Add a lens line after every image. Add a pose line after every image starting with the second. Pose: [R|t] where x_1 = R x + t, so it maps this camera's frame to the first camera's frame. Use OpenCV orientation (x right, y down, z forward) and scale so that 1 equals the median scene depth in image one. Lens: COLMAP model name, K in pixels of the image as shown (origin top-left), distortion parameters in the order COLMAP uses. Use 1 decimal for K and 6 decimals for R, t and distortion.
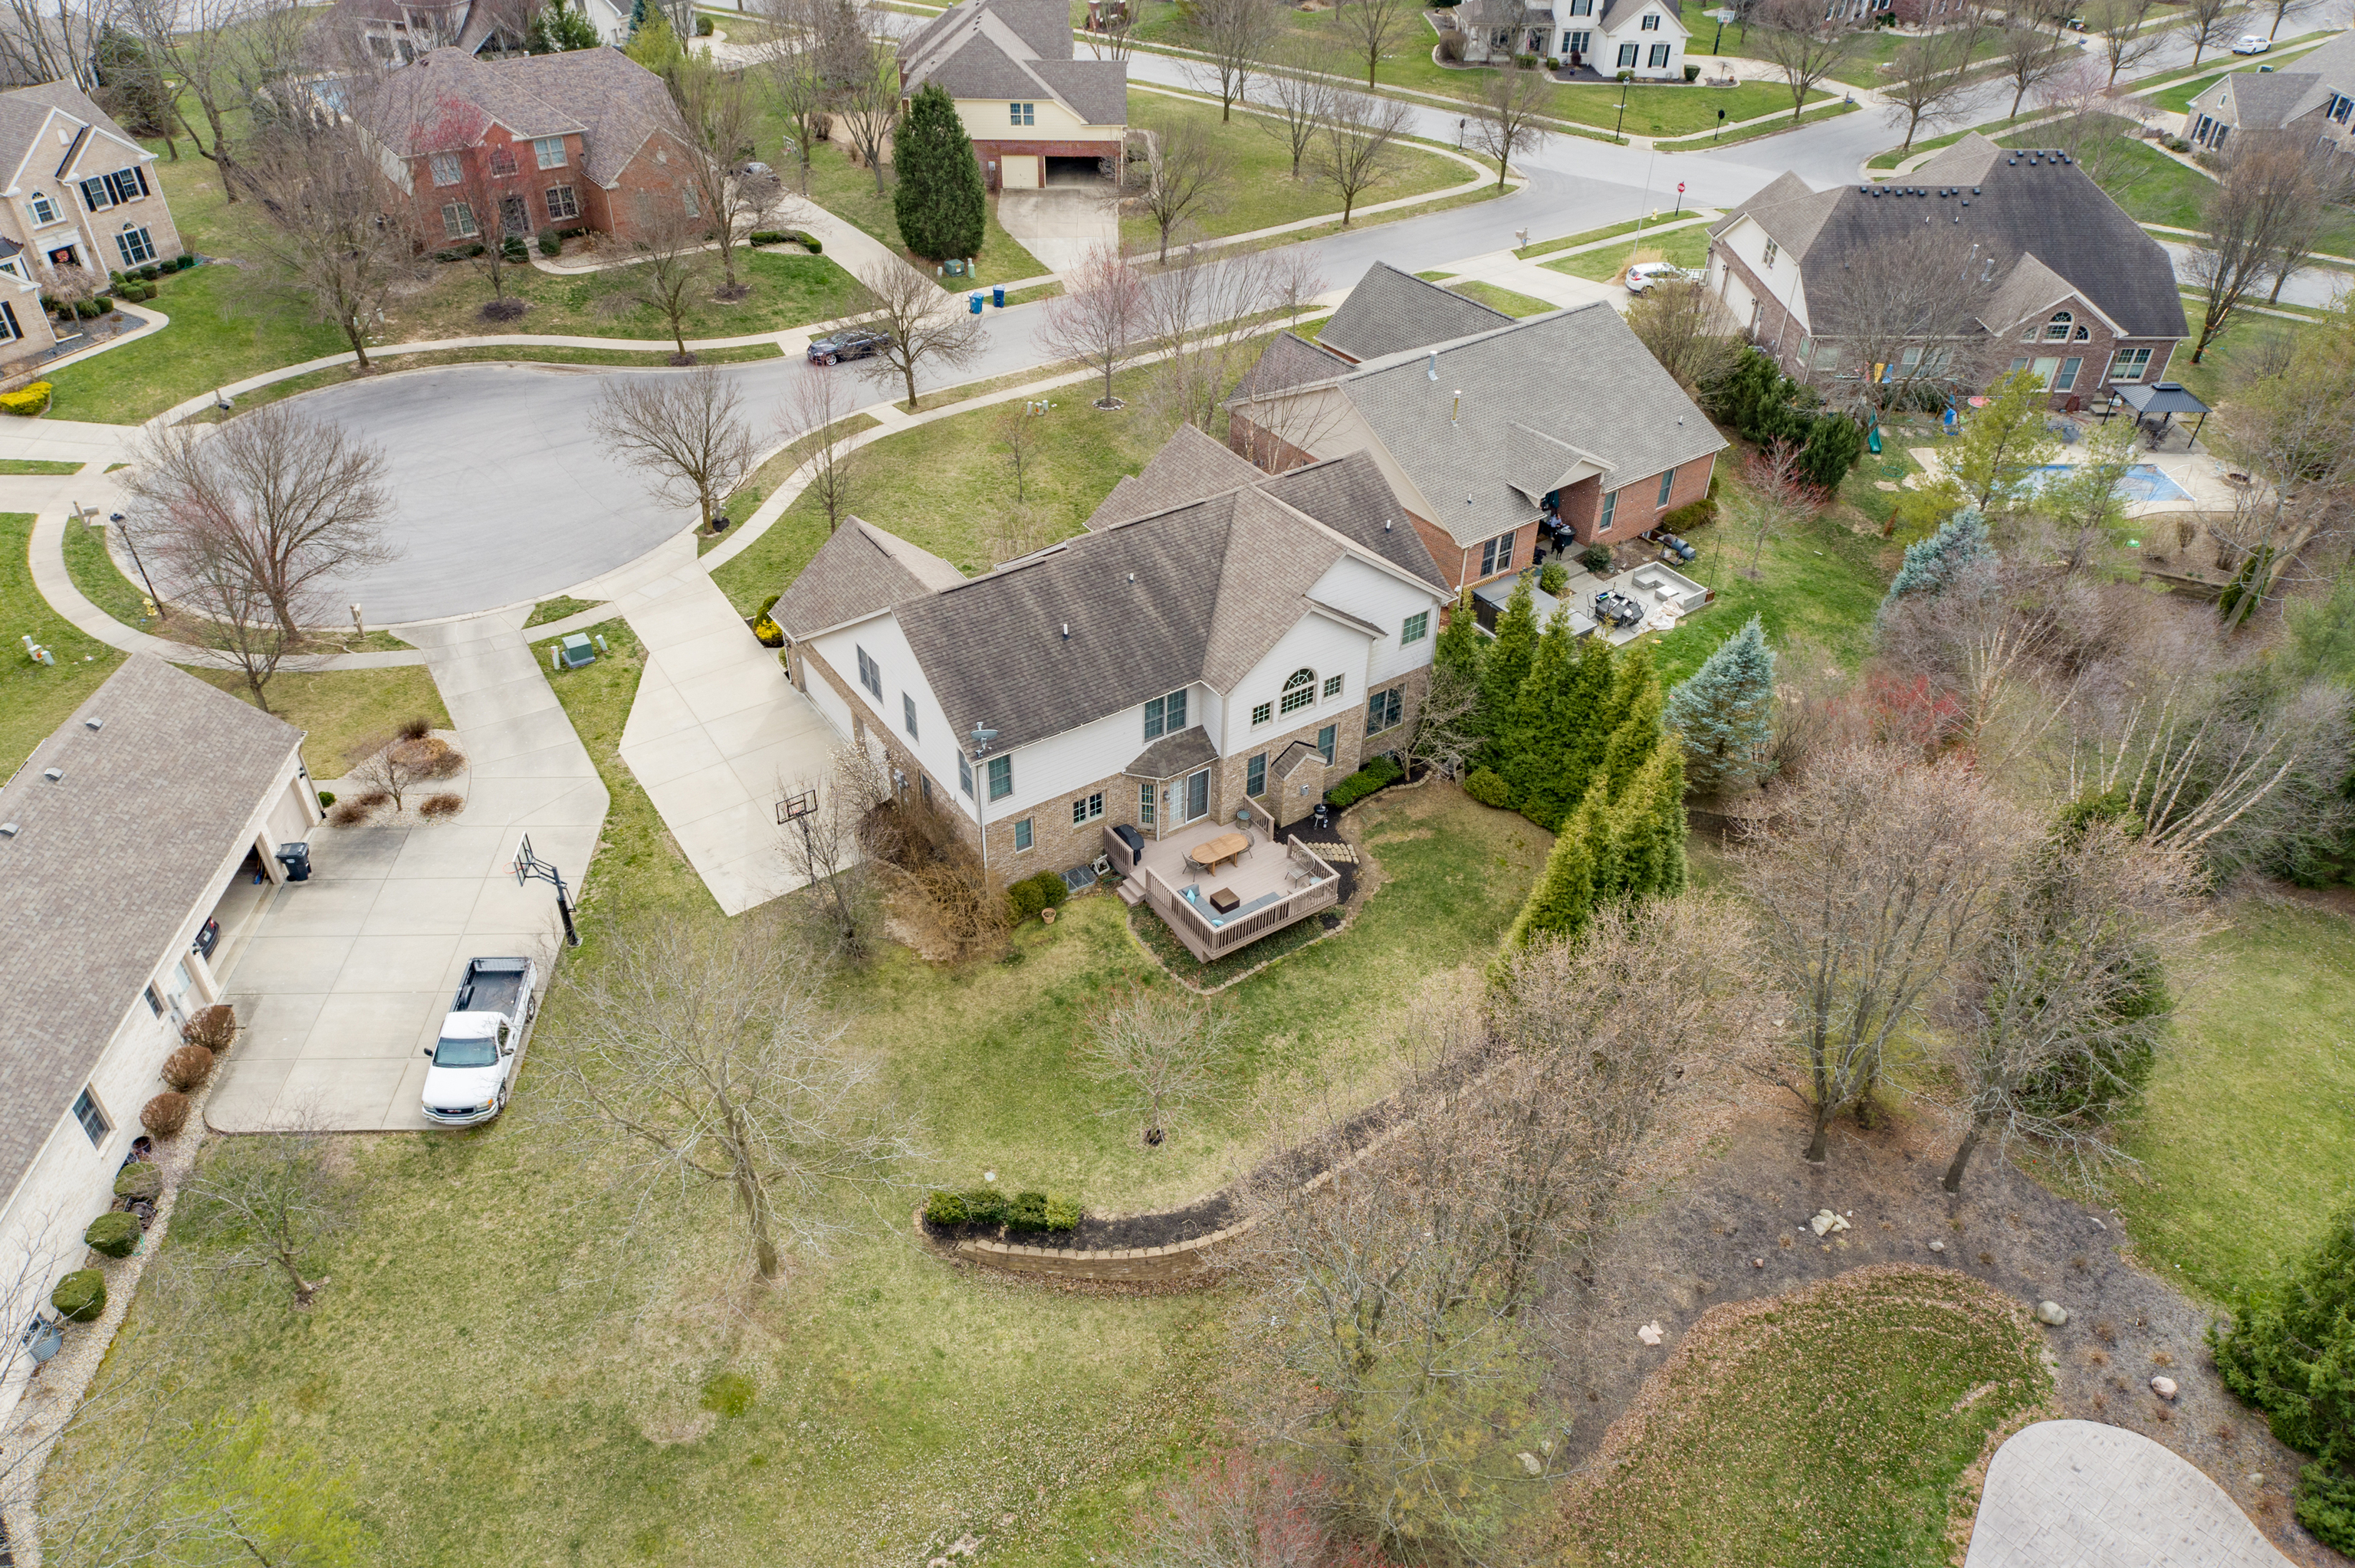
lens RADIAL K [[1598.9, 0, 1174.4], [0, 1598.9, 776.3], [0, 0, 1]] dist [-0.009676, 0.021882]
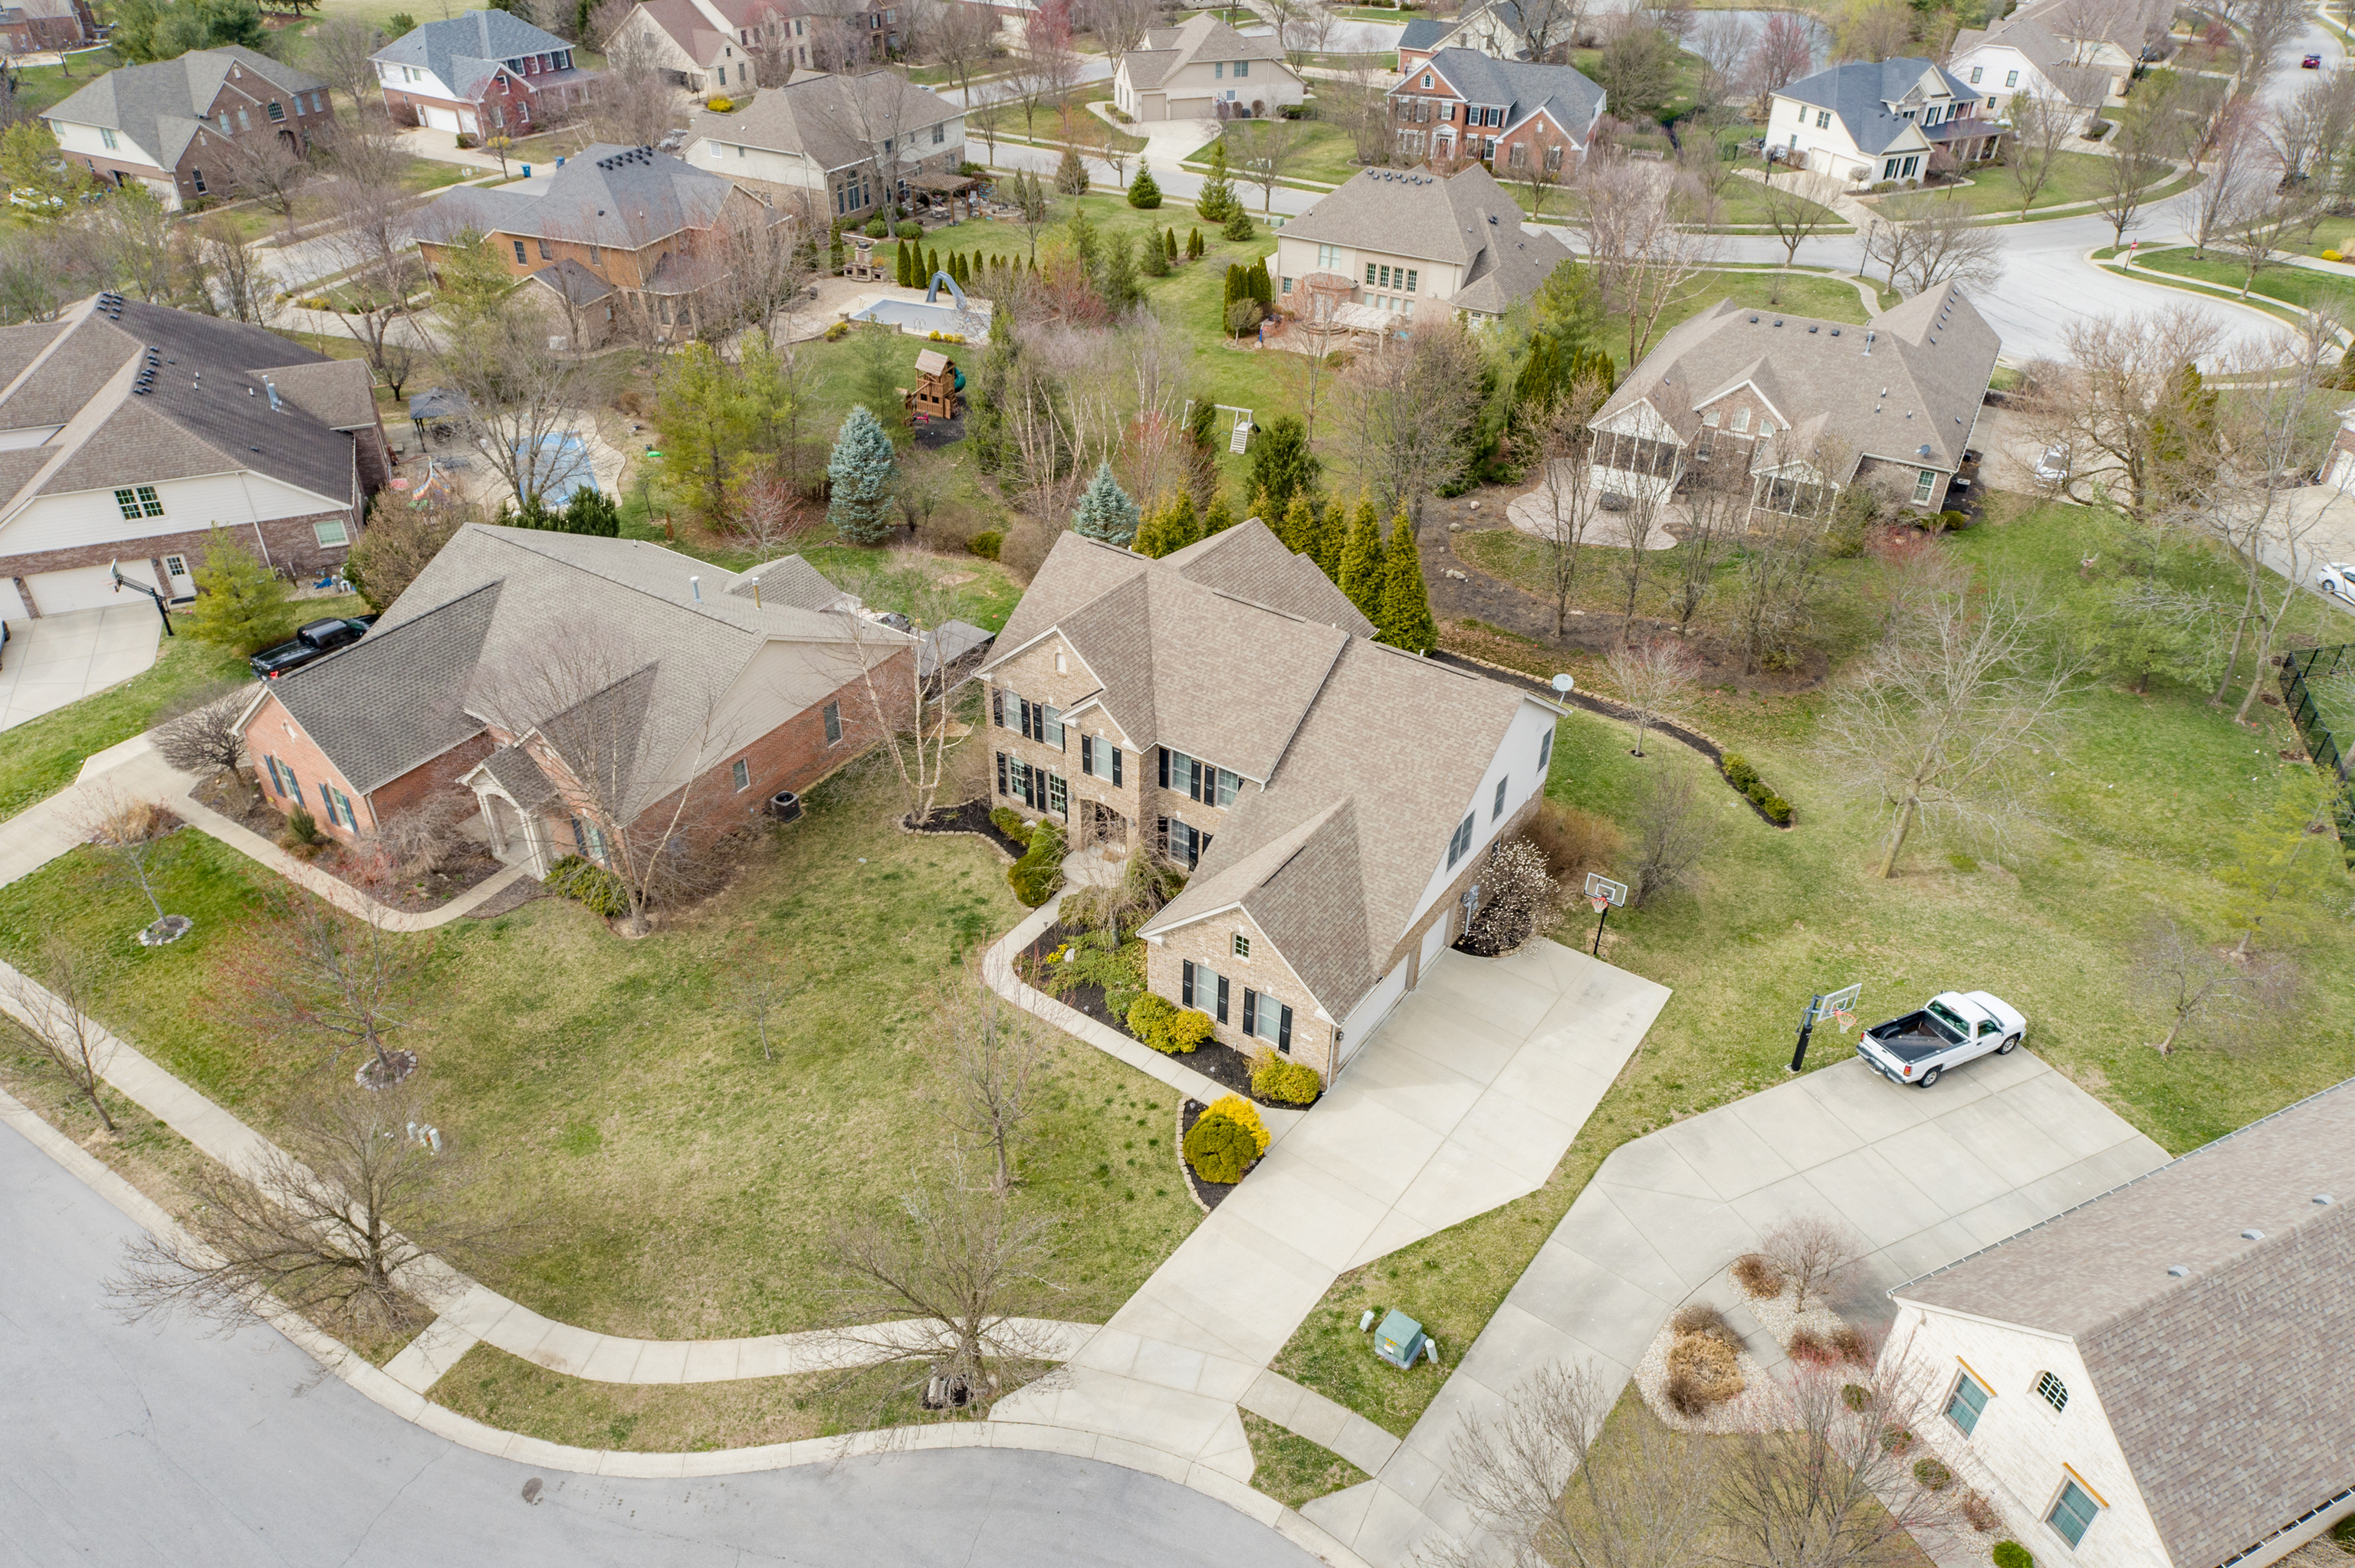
lens RADIAL K [[1598.9, 0, 1174.4], [0, 1598.9, 776.3], [0, 0, 1]] dist [-0.009676, 0.021882]
pose [[-0.355943, -0.542062, 0.761231, -0.753381], [0.549154, 0.537768, 0.639715, -0.713991], [-0.756131, 0.645735, 0.106260, 0.890188]]
